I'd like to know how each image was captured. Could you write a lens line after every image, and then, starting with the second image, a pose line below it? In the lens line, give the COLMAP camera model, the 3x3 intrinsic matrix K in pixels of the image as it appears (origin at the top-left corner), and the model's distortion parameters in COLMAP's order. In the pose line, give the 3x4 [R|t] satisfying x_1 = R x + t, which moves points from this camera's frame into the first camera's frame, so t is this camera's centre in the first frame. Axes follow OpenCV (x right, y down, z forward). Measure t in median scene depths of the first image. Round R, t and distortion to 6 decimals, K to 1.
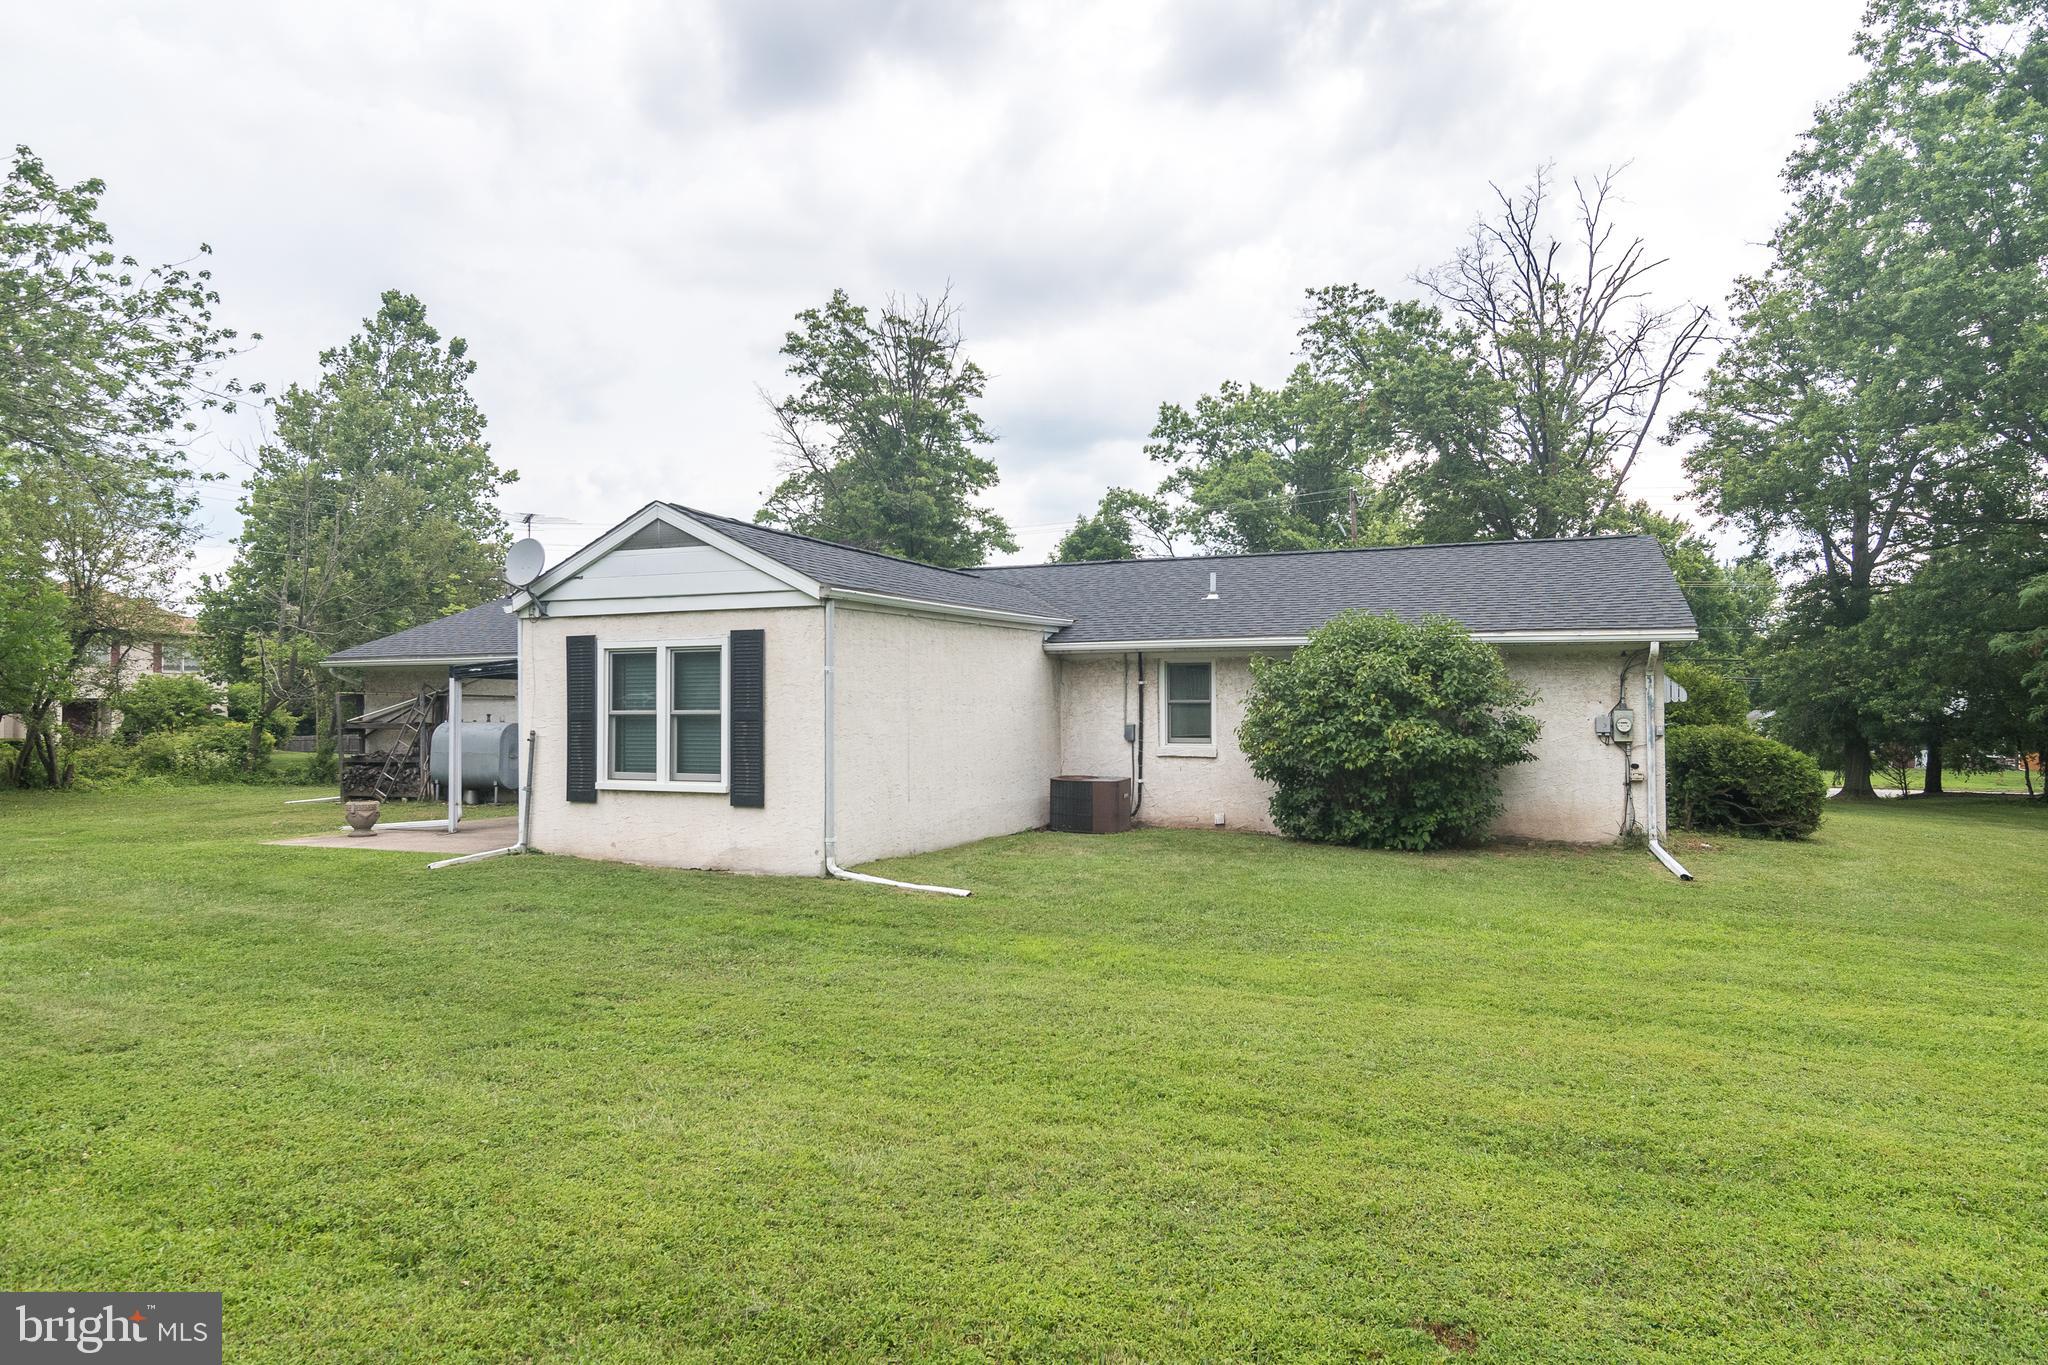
lens RADIAL K [[1204.7, 0, 1024.4], [0, 1204.7, 689.4], [0, 0, 1]] dist [-0.006499, 0.004768]
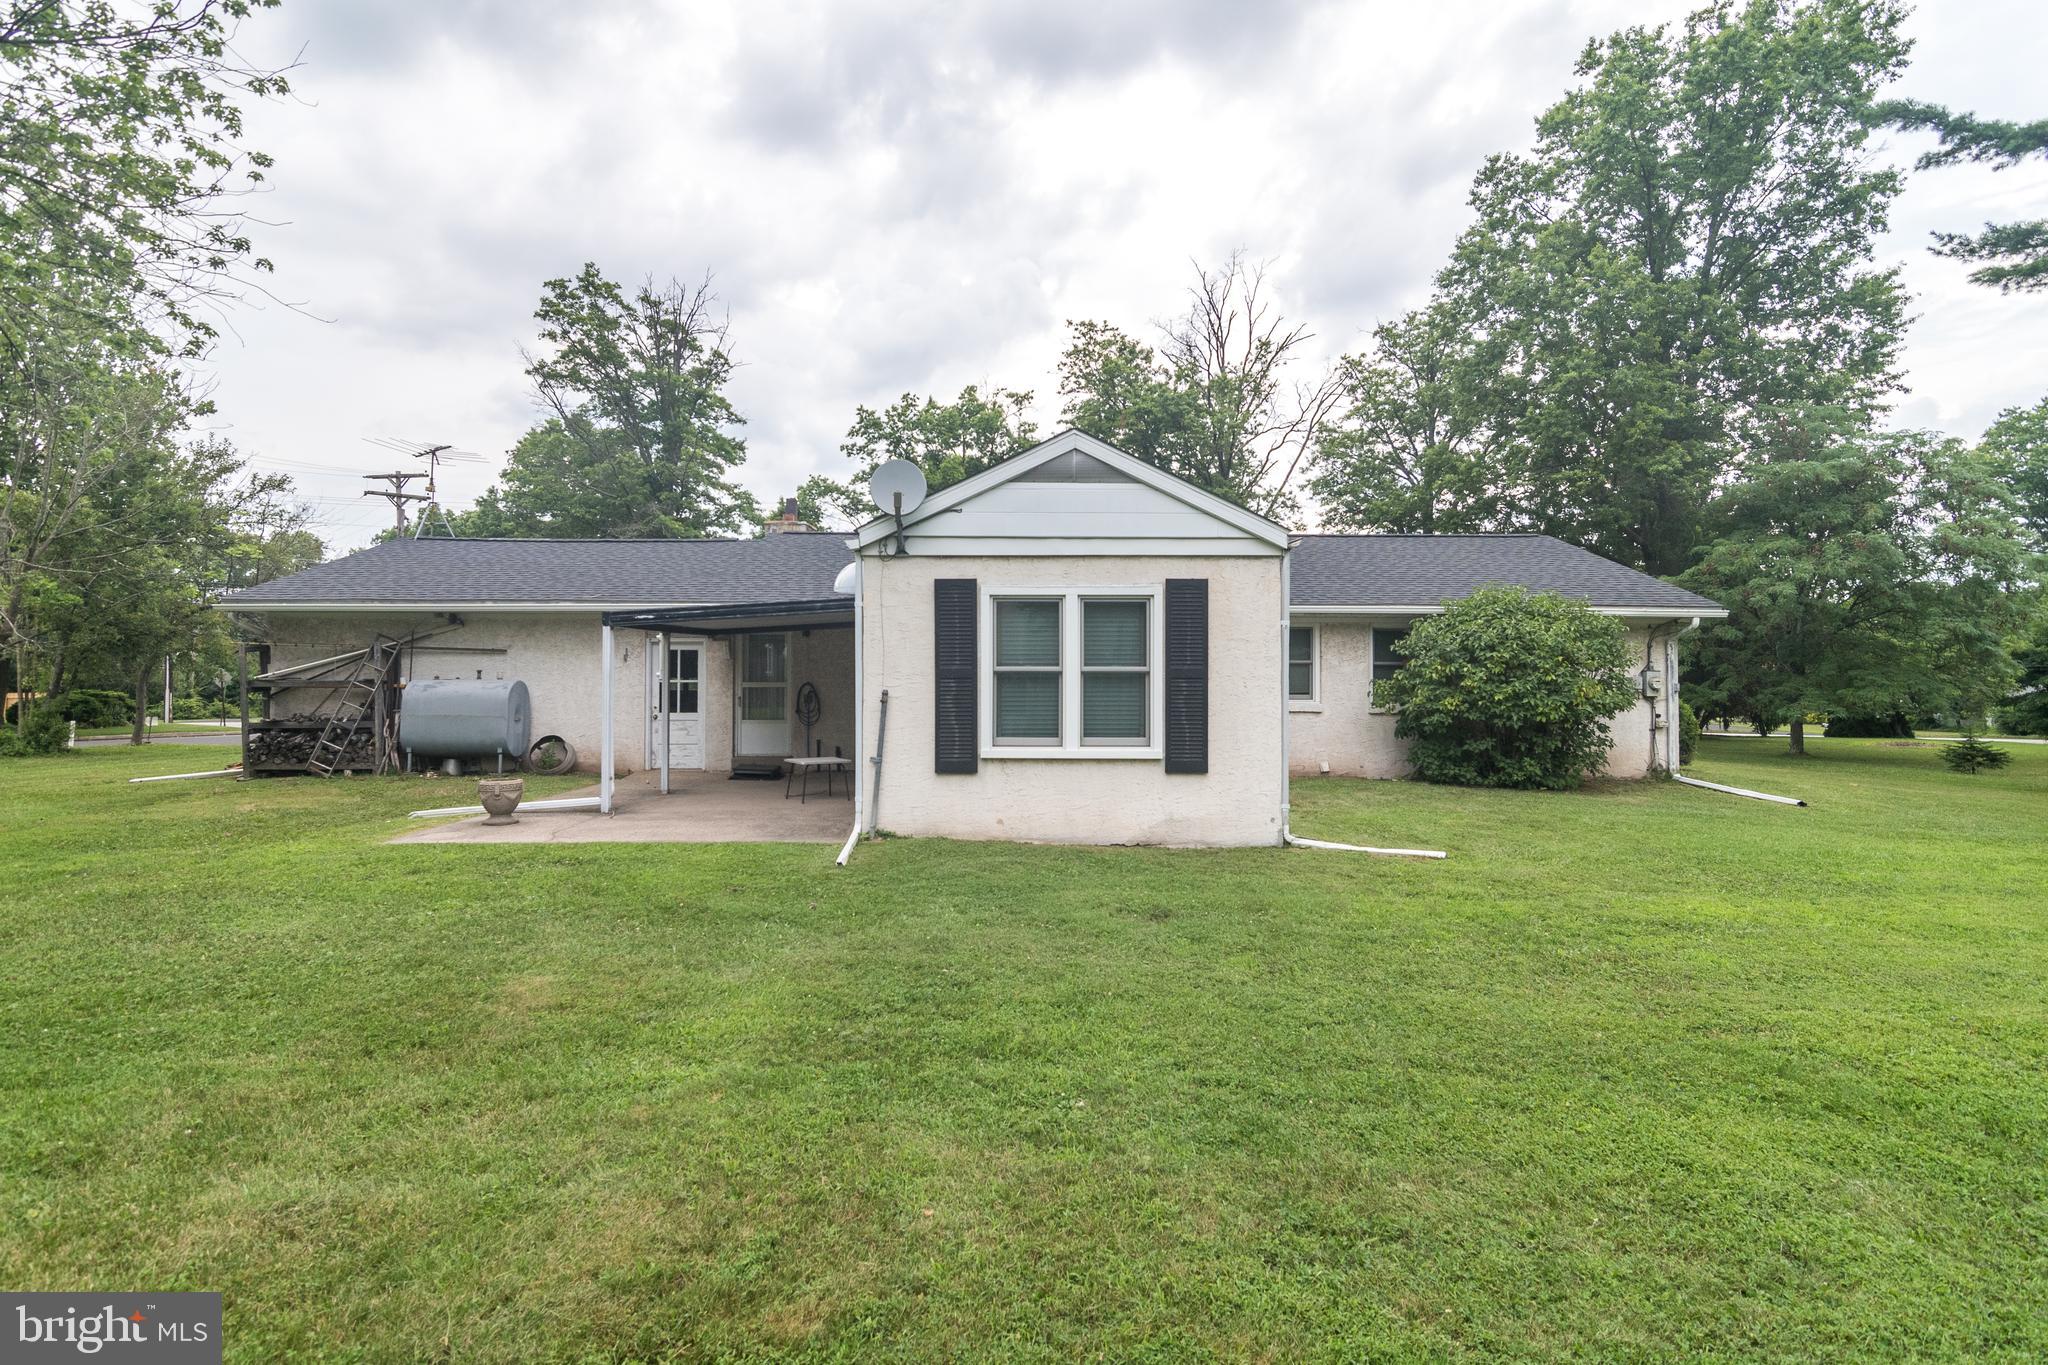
lens RADIAL K [[992.4, 0, 1021.7], [0, 992.4, 647.6], [0, 0, 1]] dist [-0.003163, 0.001508]
pose [[0.928441, 0.013786, 0.371223, -0.442307], [-0.011616, 0.999900, -0.008081, 0.007106], [-0.371298, 0.003190, 0.928508, 0.248110]]
